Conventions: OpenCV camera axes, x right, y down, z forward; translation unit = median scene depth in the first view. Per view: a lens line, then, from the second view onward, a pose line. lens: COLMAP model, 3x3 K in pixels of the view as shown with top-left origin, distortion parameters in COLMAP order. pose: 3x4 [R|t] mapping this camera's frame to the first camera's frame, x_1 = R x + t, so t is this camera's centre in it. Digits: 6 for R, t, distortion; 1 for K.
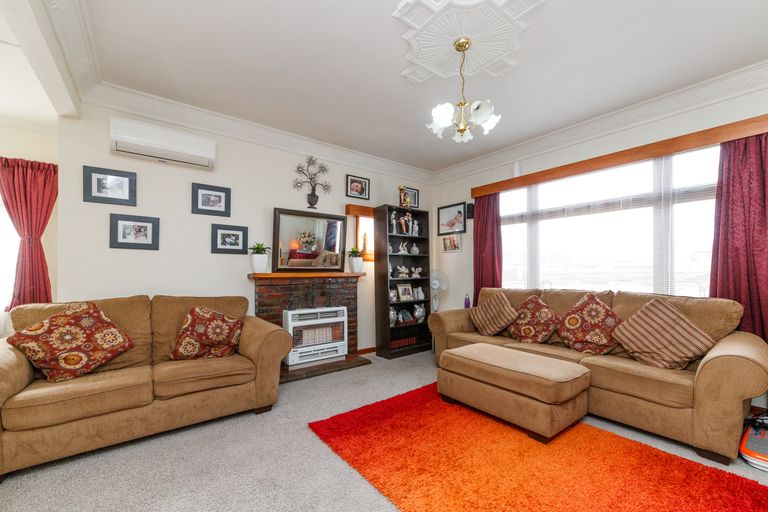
lens RADIAL K [[323.4, 0, 382.7], [0, 323.4, 271.5], [0, 0, 1]] dist [-0.000581, -0.000056]
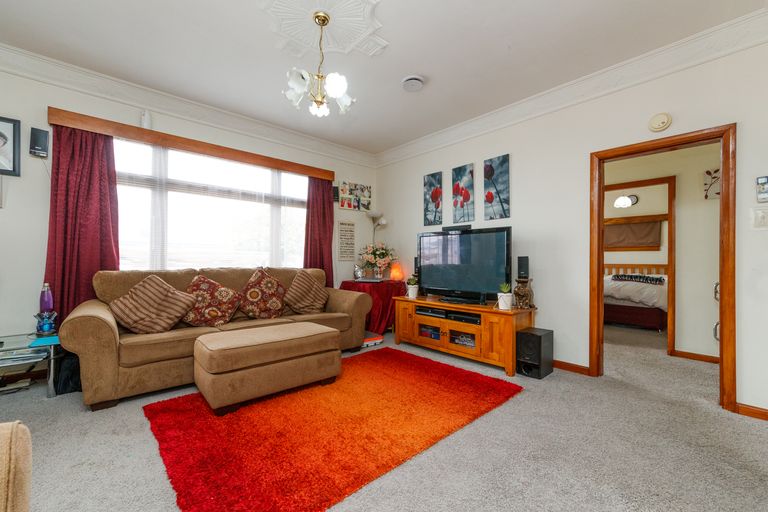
lens RADIAL K [[325.8, 0, 384.0], [0, 325.8, 256.0], [0, 0, 1]] dist [-0.000009, 0.000080]
pose [[-0.099433, 0.003700, 0.995037, -0.581847], [-0.016245, 0.999854, -0.005341, 0.017594], [-0.994912, -0.016696, -0.099358, 0.658866]]
